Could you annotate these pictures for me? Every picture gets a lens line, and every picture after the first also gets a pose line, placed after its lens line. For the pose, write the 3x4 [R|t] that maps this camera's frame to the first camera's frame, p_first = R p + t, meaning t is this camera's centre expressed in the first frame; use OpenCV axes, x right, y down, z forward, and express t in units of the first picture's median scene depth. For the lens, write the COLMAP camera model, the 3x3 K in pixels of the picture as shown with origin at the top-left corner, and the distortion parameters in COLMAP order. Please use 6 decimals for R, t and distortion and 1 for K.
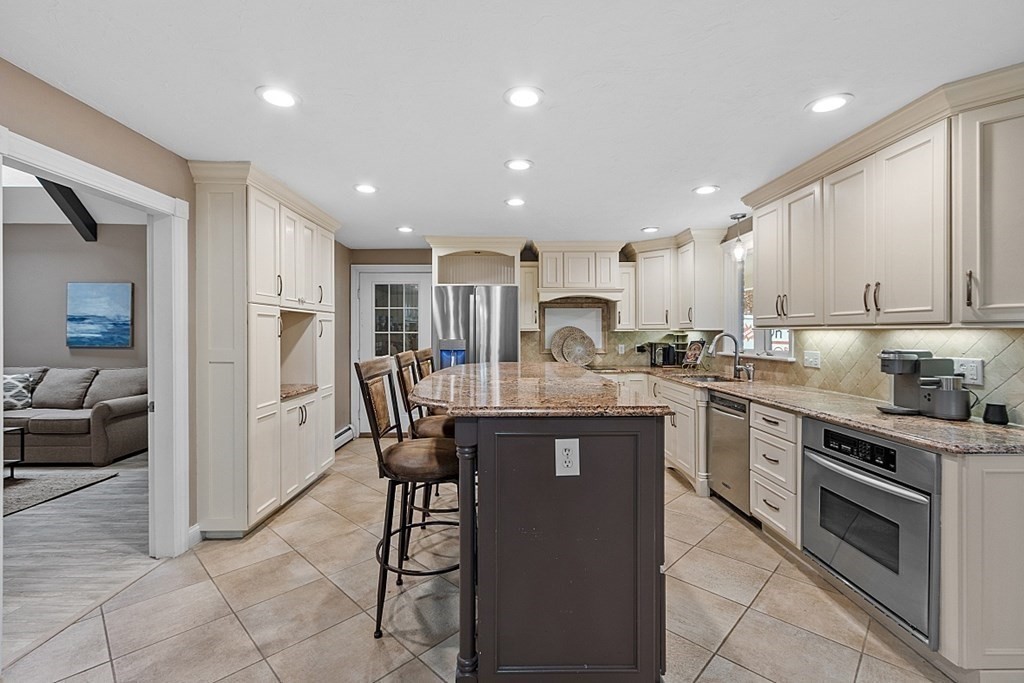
lens RADIAL K [[449.0, 0, 511.3], [0, 449.0, 331.9], [0, 0, 1]] dist [0.000096, -0.000029]
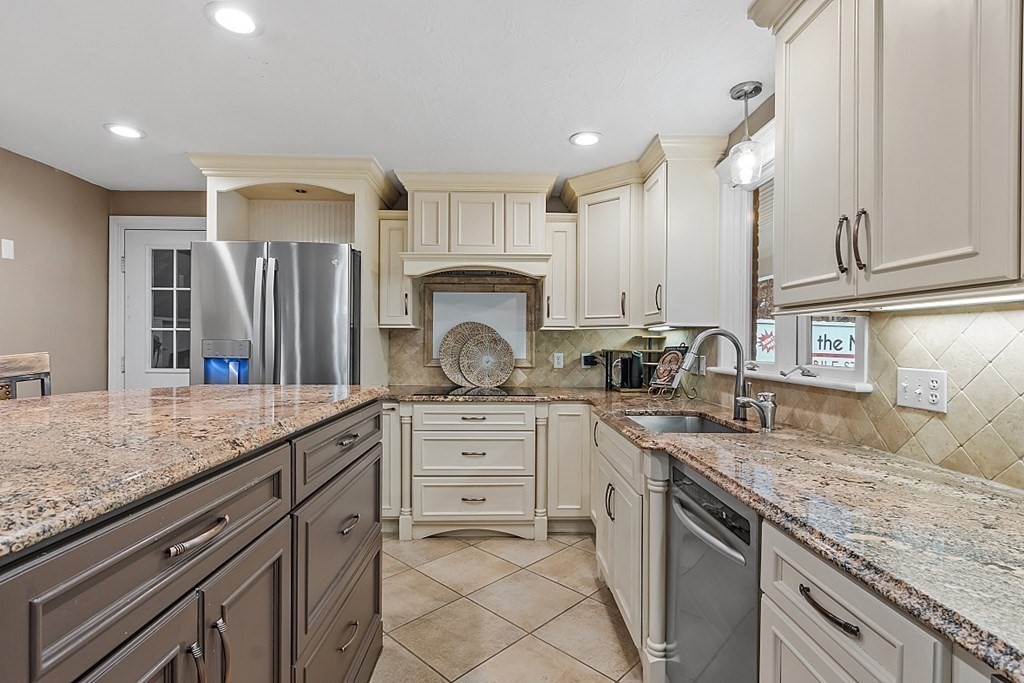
lens RADIAL K [[491.6, 0, 512.0], [0, 491.6, 341.5], [0, 0, 1]] dist [-0.001196, -0.000030]
pose [[0.999948, 0.009819, 0.002768, 0.207791], [-0.009821, 0.999951, 0.000815, 0.015069], [-0.002760, -0.000842, 0.999996, 0.383557]]
